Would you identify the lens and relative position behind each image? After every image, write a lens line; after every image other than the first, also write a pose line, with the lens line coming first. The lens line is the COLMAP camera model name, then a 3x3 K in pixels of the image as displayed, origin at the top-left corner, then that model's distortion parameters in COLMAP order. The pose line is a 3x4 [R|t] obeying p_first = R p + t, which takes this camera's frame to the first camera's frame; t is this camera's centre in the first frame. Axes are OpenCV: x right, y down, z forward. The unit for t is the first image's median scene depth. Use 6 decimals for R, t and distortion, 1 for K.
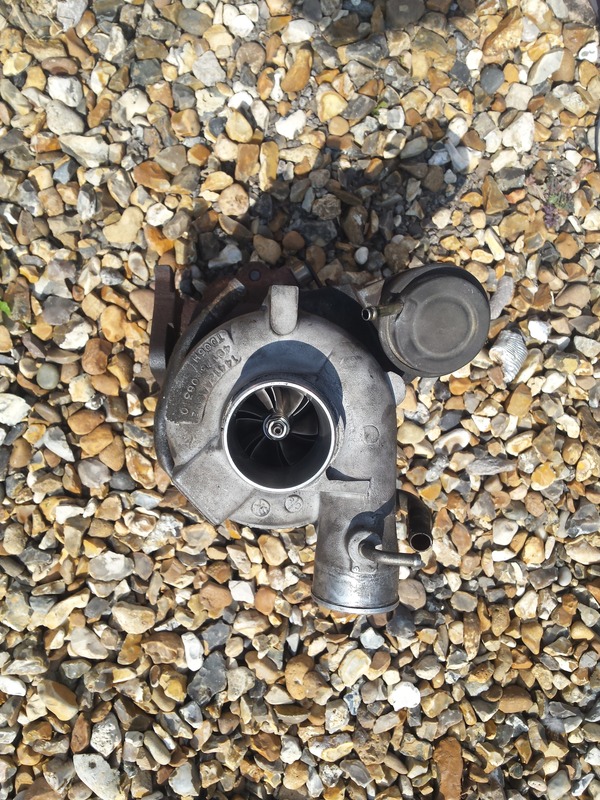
lens RADIAL K [[730.7, 0, 290.6], [0, 730.7, 408.6], [0, 0, 1]] dist [0.095364, -0.234764]
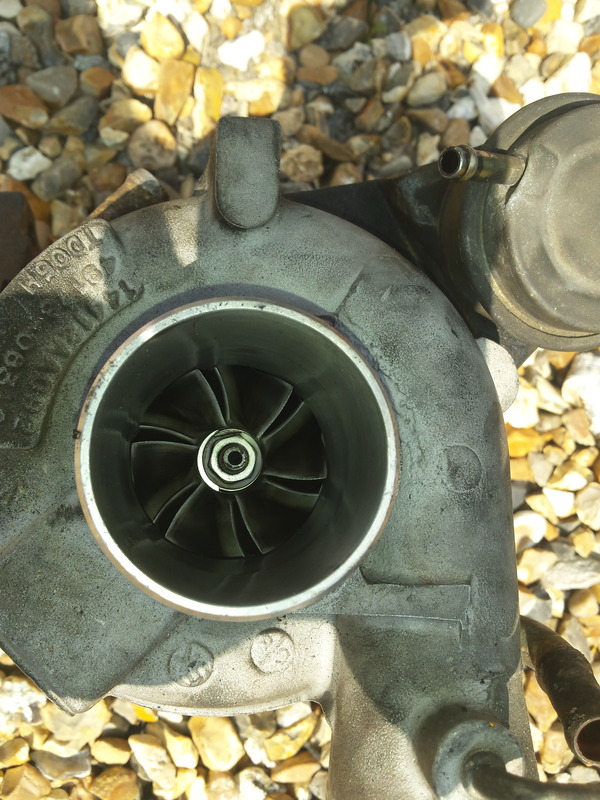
lens RADIAL K [[730.7, 0, 290.6], [0, 730.7, 408.6], [0, 0, 1]] dist [0.095364, -0.234764]
pose [[0.996548, -0.006013, 0.082803, -0.013865], [0.021062, 0.983055, -0.182097, 0.053364], [-0.080304, 0.183212, 0.979788, 0.424561]]
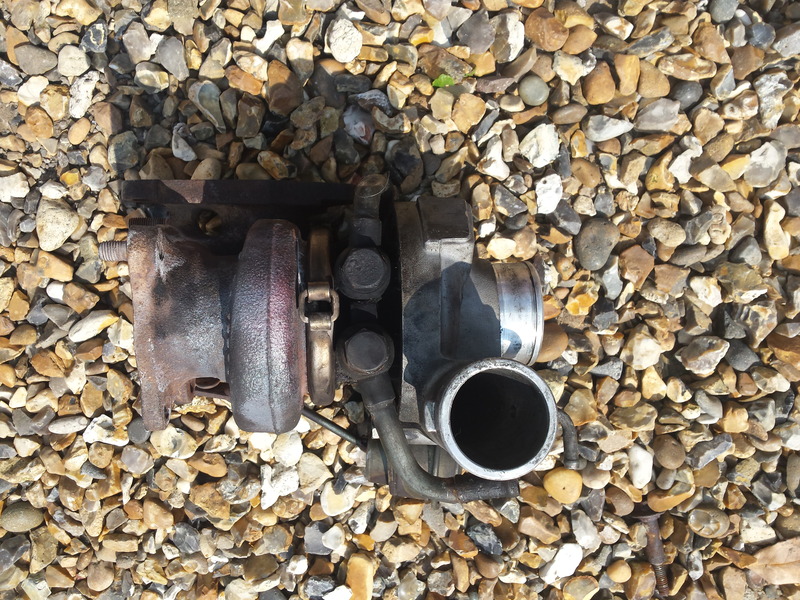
lens RADIAL K [[734.9, 0, 400.0], [0, 734.9, 300.0], [0, 0, 1]] dist [0.075535, -0.213683]
pose [[0.572359, -0.773663, -0.271754, -0.358765], [0.813649, 0.577005, 0.070991, -0.086995], [0.101880, -0.261745, 0.959745, 0.109697]]
